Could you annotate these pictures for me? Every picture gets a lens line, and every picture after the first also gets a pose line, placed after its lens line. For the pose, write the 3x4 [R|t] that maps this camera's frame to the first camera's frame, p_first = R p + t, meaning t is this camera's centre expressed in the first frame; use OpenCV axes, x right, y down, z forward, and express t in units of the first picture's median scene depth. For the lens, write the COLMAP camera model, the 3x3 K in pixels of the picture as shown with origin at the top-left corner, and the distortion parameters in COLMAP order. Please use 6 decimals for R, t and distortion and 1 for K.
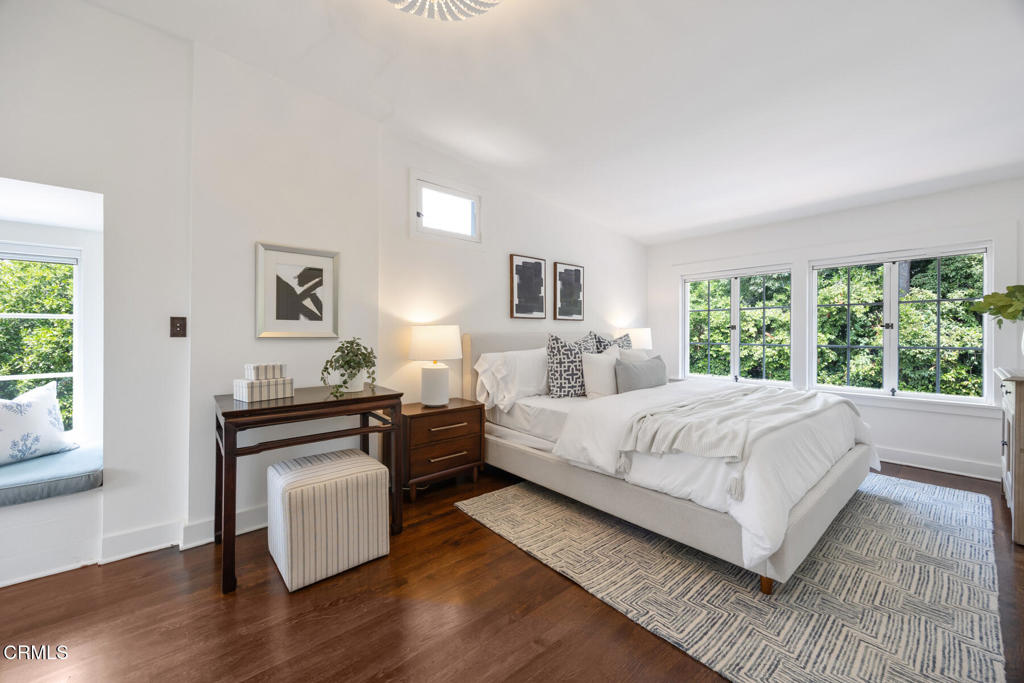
lens RADIAL K [[389.5, 0, 514.4], [0, 389.5, 336.8], [0, 0, 1]] dist [-0.000504, 0.000033]
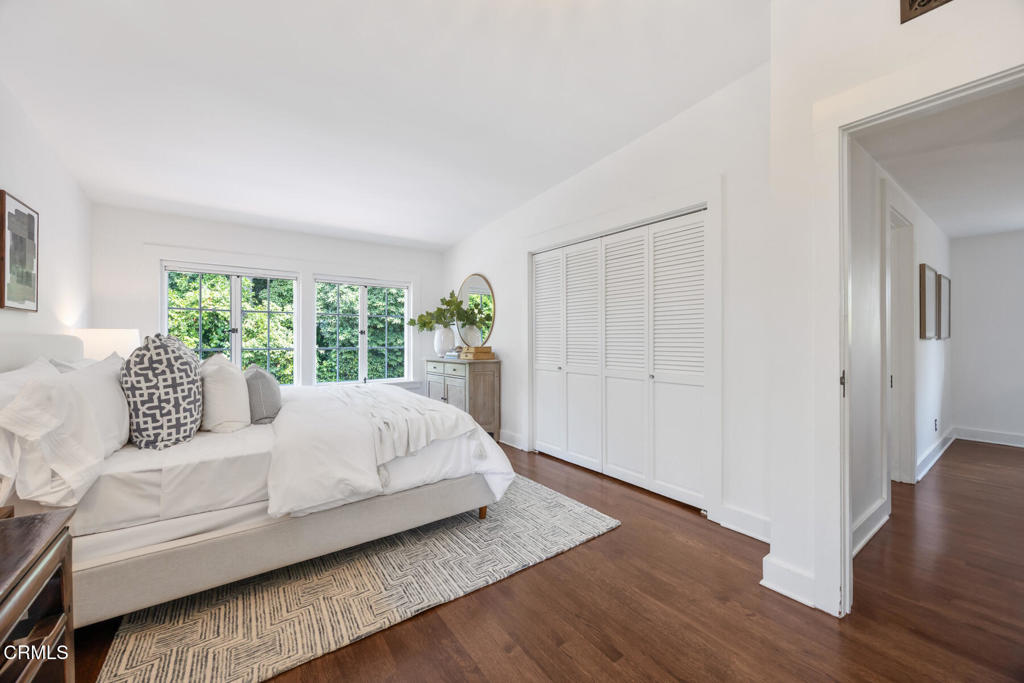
lens RADIAL K [[389.5, 0, 514.4], [0, 389.5, 336.8], [0, 0, 1]] dist [-0.000504, 0.000033]
pose [[0.078353, 0.006739, 0.996903, -0.441573], [0.003332, 0.999970, -0.007022, -0.002400], [-0.996920, 0.003872, 0.078328, 0.429543]]
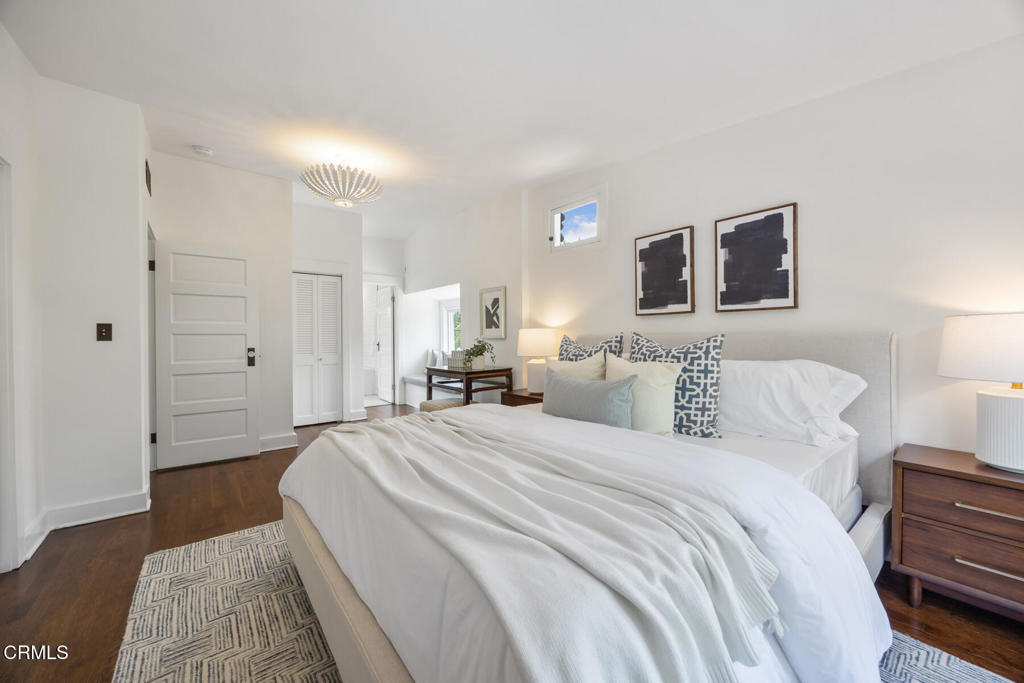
lens RADIAL K [[389.5, 0, 514.4], [0, 389.5, 336.8], [0, 0, 1]] dist [-0.000504, 0.000033]
pose [[-0.029448, 0.004109, -0.999558, 1.005893], [0.000571, 0.999991, 0.004094, -0.008369], [0.999566, -0.000450, -0.029450, 0.927284]]
